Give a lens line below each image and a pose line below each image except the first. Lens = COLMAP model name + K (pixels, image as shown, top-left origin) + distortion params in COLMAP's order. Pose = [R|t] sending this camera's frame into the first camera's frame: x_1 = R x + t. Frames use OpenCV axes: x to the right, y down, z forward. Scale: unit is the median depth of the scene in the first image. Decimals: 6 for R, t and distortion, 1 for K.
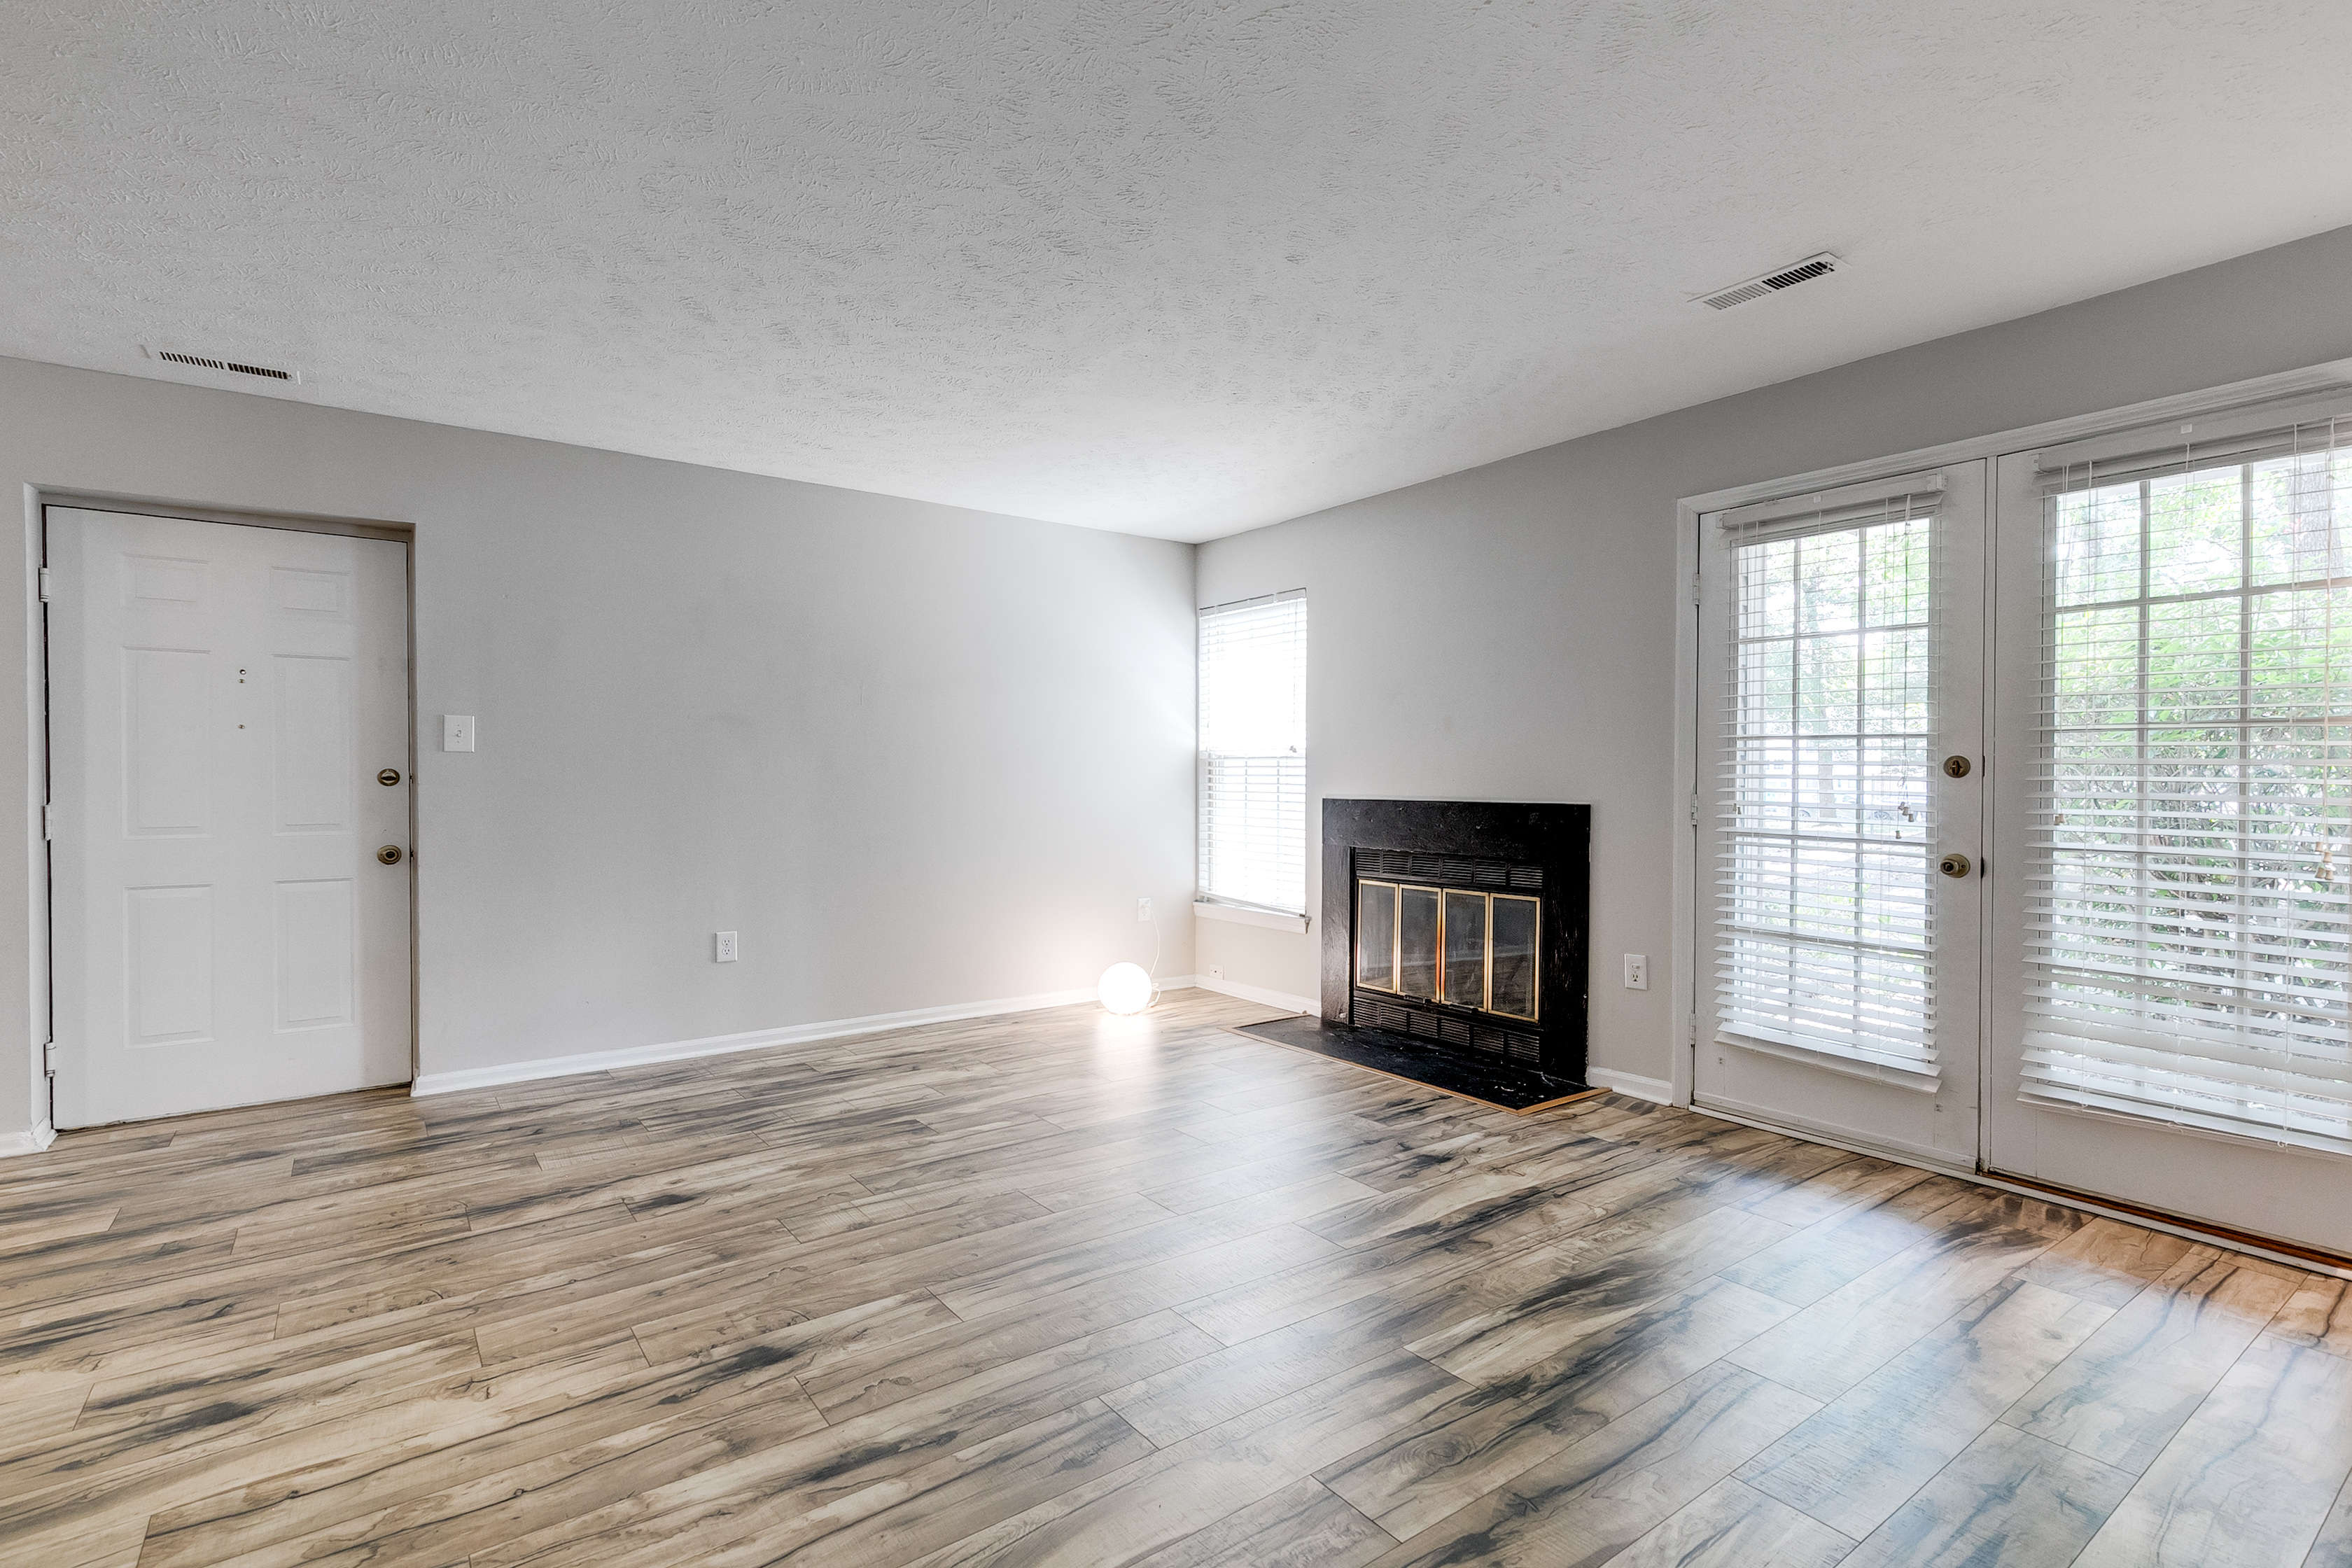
lens RADIAL K [[1075.5, 0, 1185.3], [0, 1075.5, 784.4], [0, 0, 1]] dist [0.005586, -0.001494]
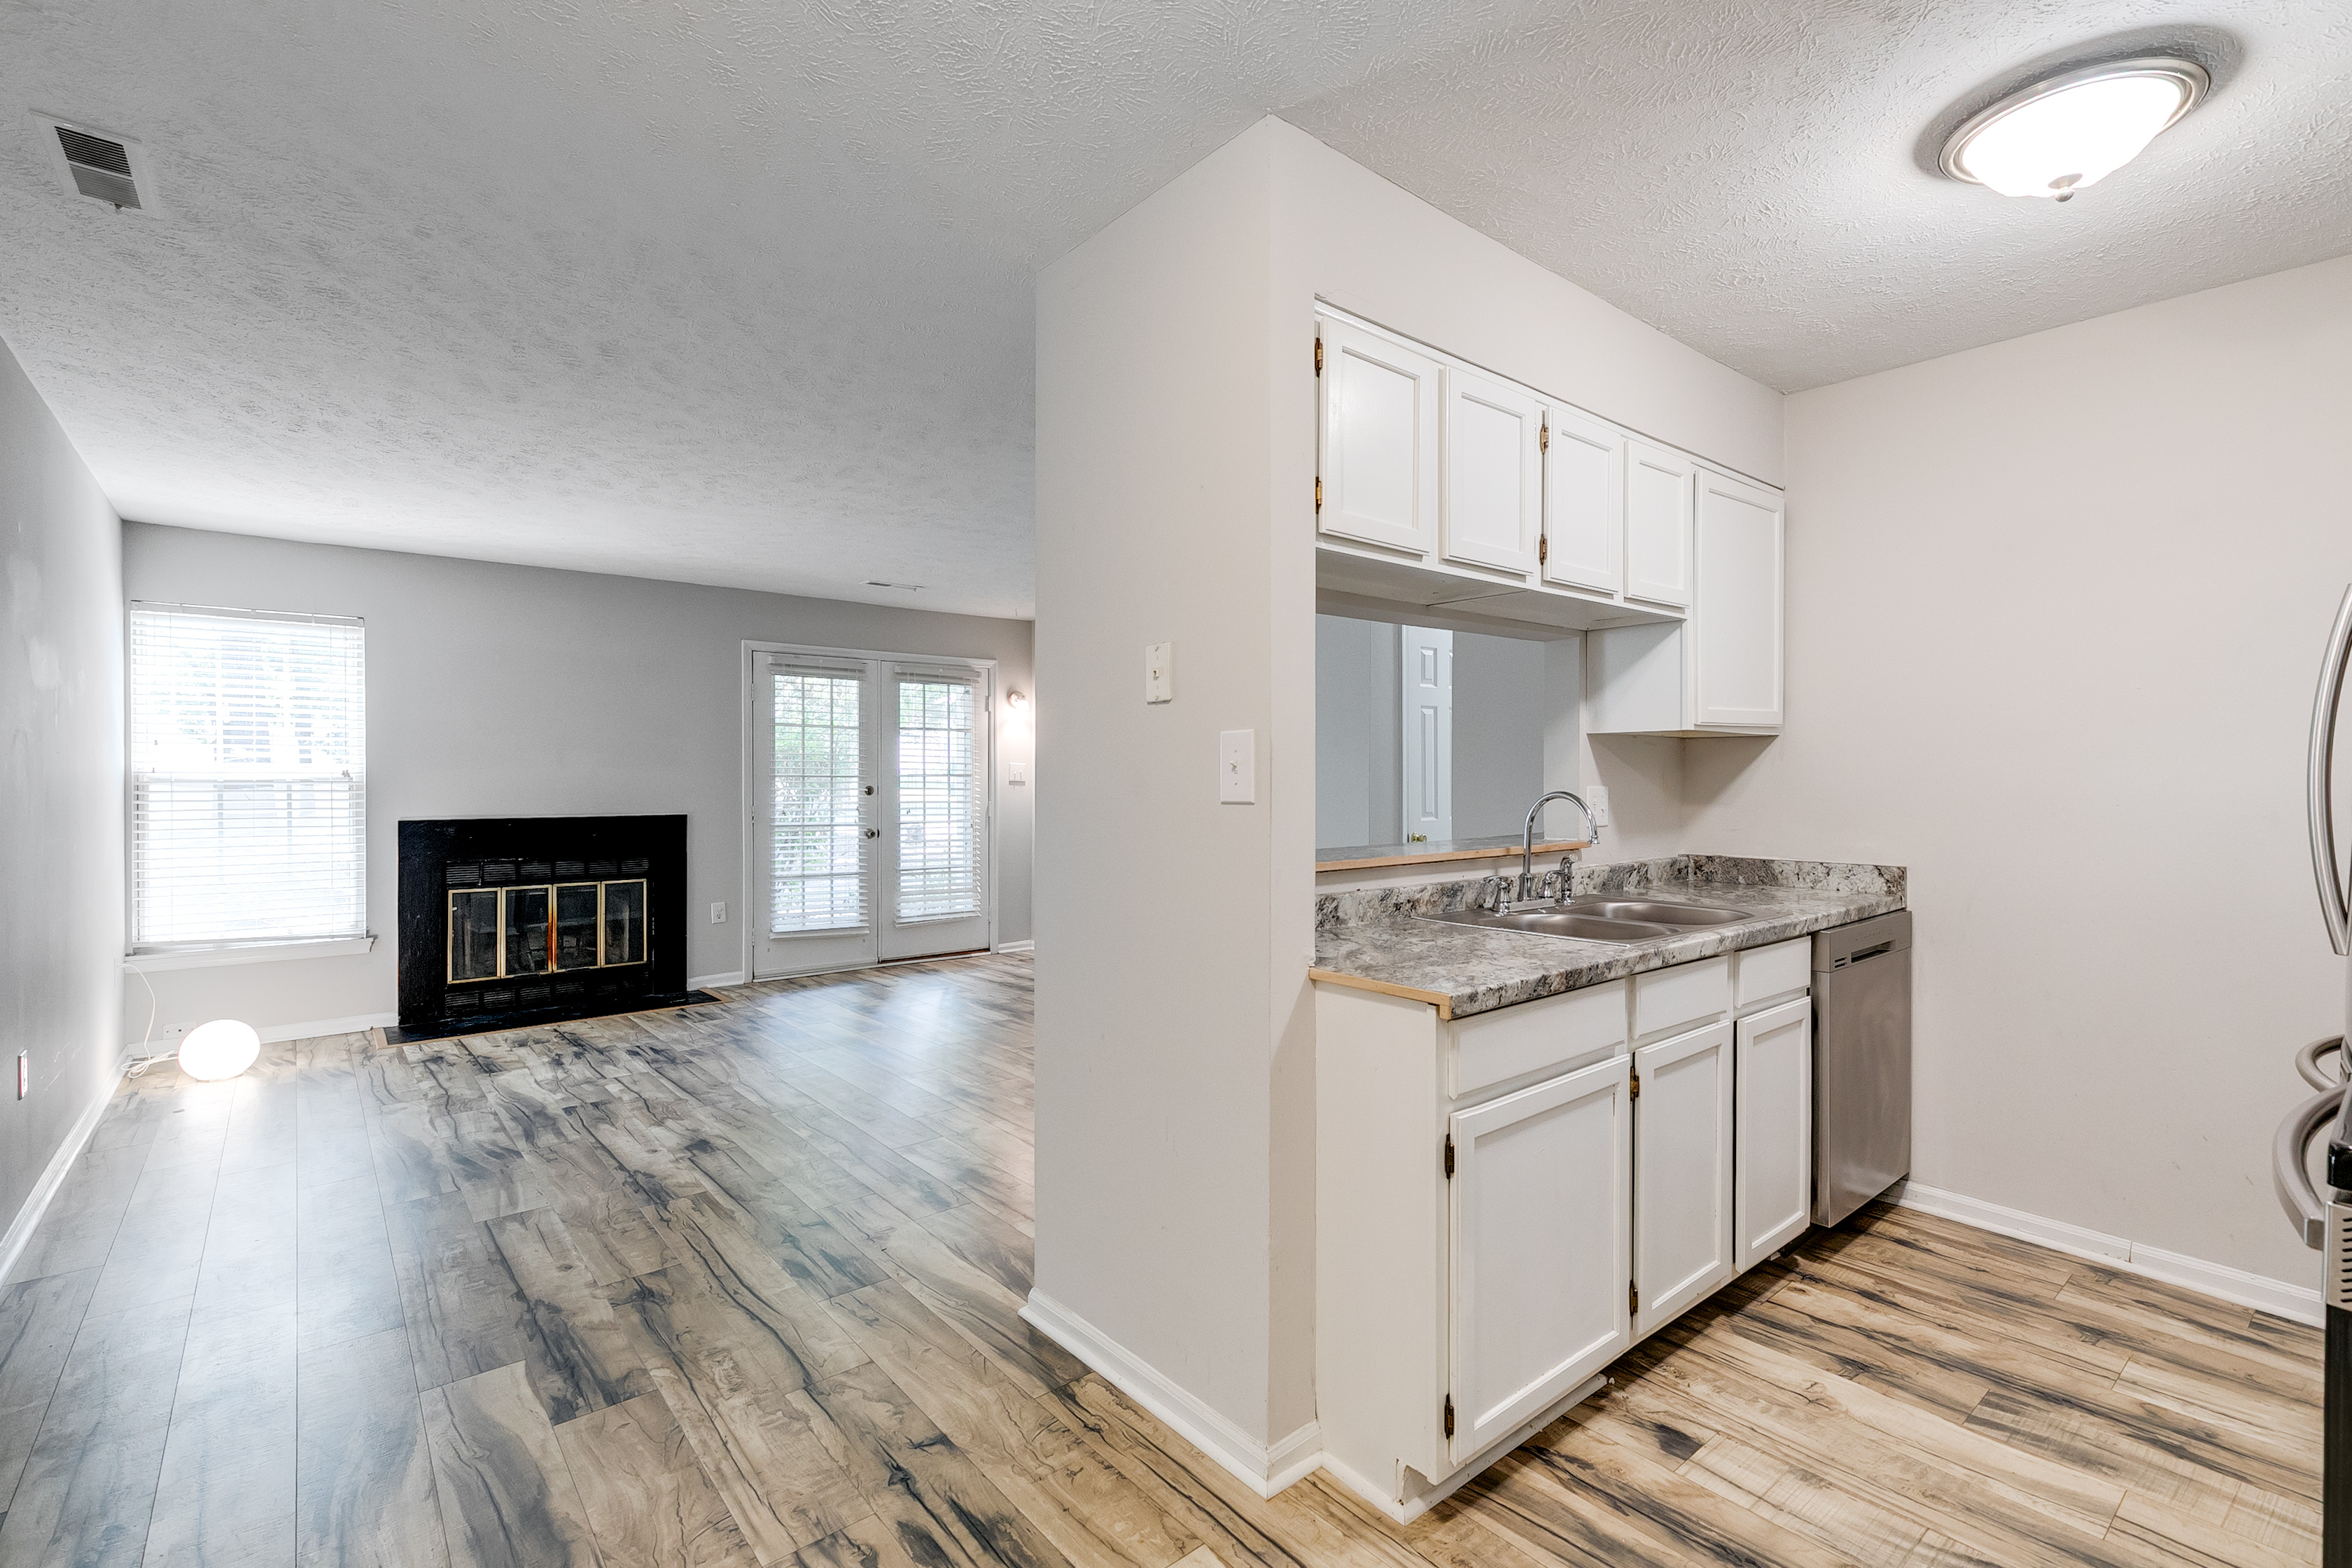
lens RADIAL K [[1075.5, 0, 1188.1], [0, 1075.5, 784.5], [0, 0, 1]] dist [0.005586, -0.001494]
pose [[-0.050396, -0.010028, 0.998679, -1.621668], [0.003619, 0.999941, 0.010224, -0.051041], [-0.998723, 0.004129, -0.050357, 0.435093]]
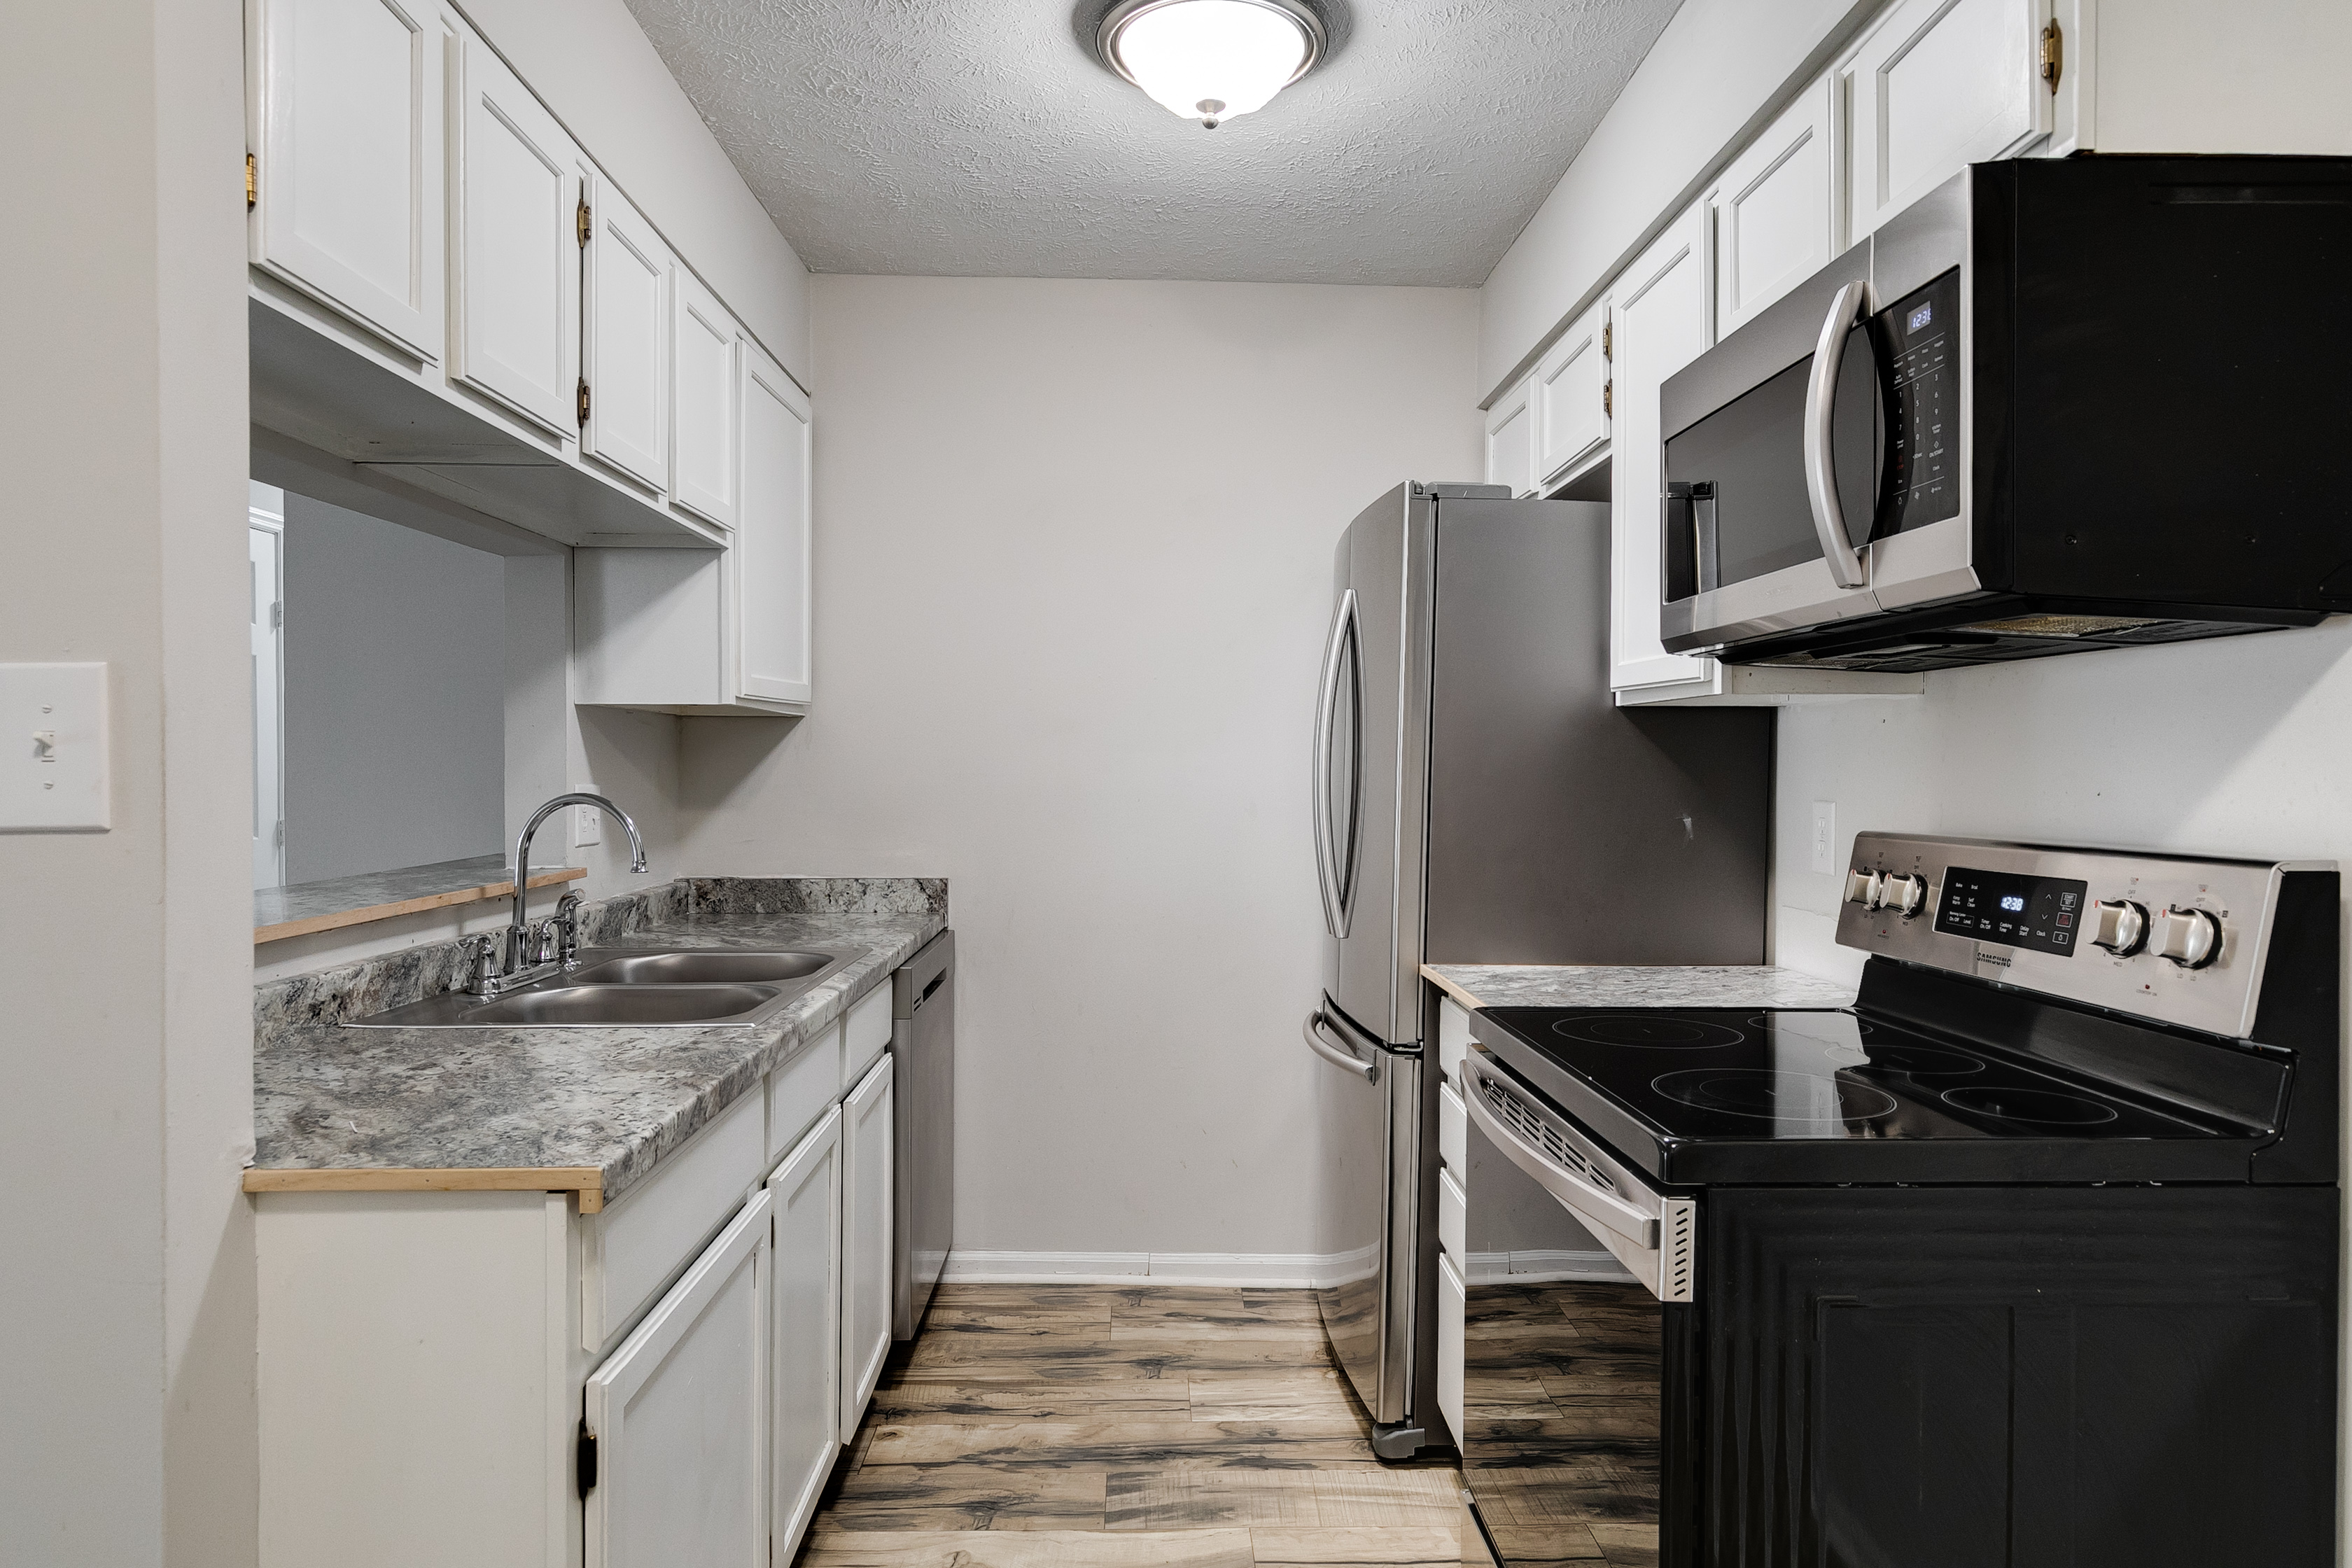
lens RADIAL K [[1398.8, 0, 1185.0], [0, 1398.8, 788.8], [0, 0, 1]] dist [0.000803, -0.002736]
pose [[-0.819701, -0.010173, 0.572701, -1.431213], [-0.000086, 0.999844, 0.017637, -0.050346], [-0.572792, 0.014408, -0.819574, 0.502401]]
